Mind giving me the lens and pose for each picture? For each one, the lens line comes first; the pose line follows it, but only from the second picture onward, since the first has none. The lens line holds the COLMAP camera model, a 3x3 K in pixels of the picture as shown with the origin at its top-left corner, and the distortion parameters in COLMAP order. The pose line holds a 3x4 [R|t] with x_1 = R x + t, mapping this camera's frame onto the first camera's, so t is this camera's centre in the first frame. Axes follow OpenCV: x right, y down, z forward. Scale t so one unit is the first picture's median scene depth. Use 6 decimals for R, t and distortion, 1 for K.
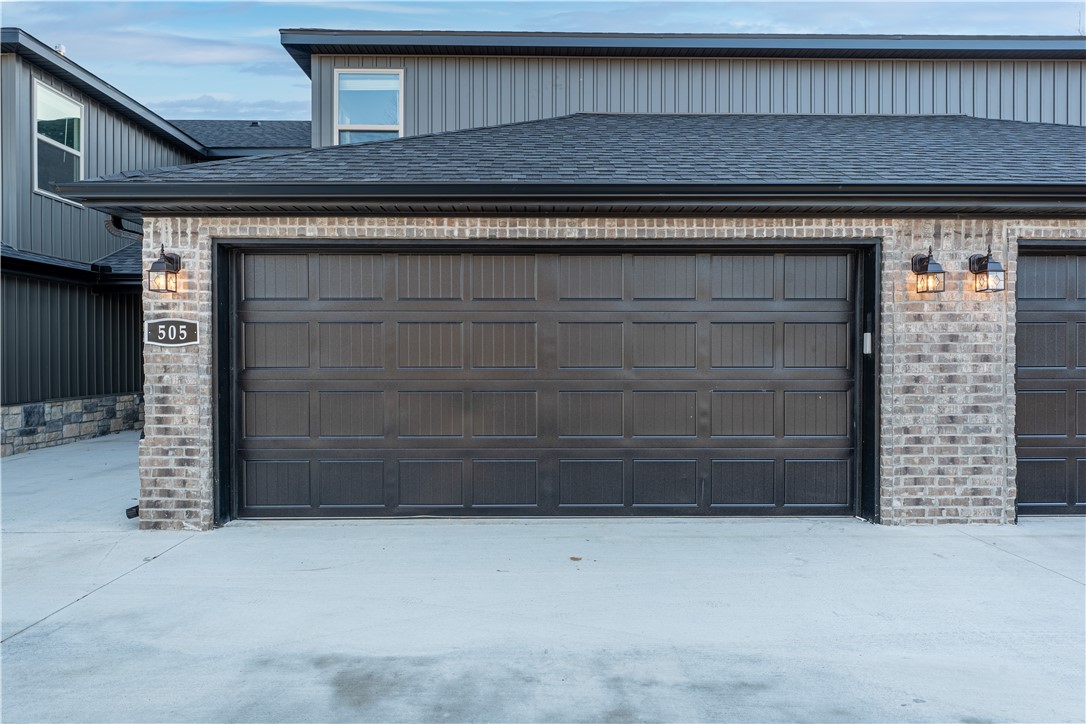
lens RADIAL K [[622.4, 0, 543.0], [0, 622.4, 362.0], [0, 0, 1]] dist [-0.000019, -0.000245]
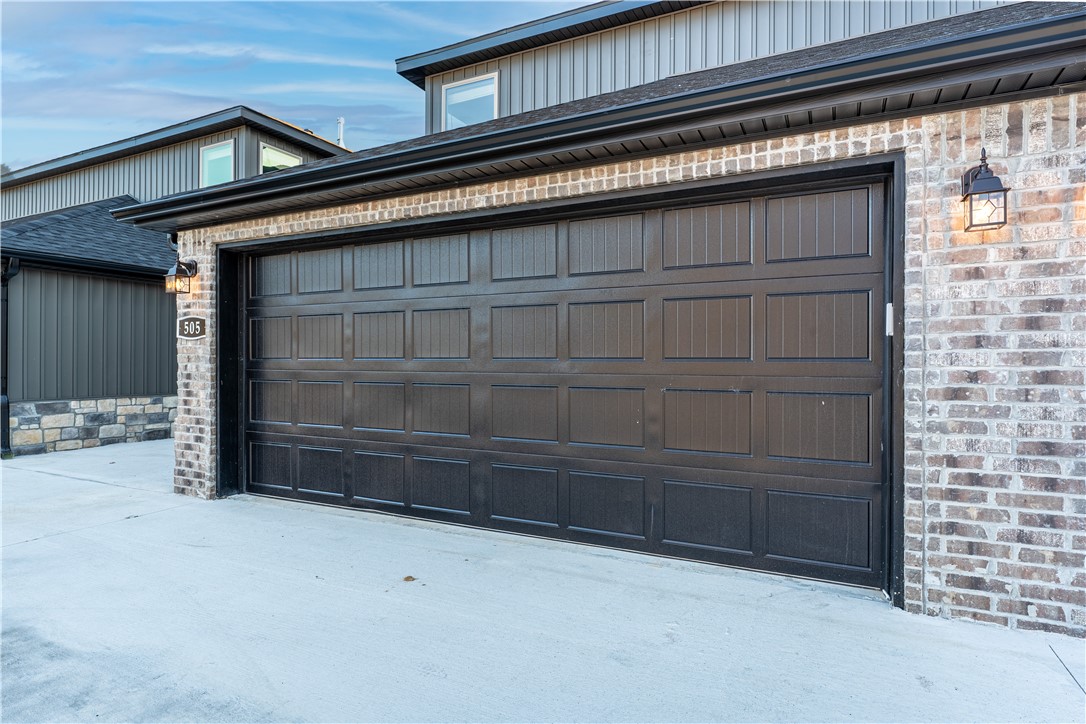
lens RADIAL K [[595.0, 0, 543.0], [0, 595.0, 362.0], [0, 0, 1]] dist [-0.000961, -0.000083]
pose [[0.886907, 0.002610, -0.461940, 0.499937], [-0.007975, 0.999922, -0.009662, 0.022437], [0.461878, 0.012253, 0.886859, 0.304920]]
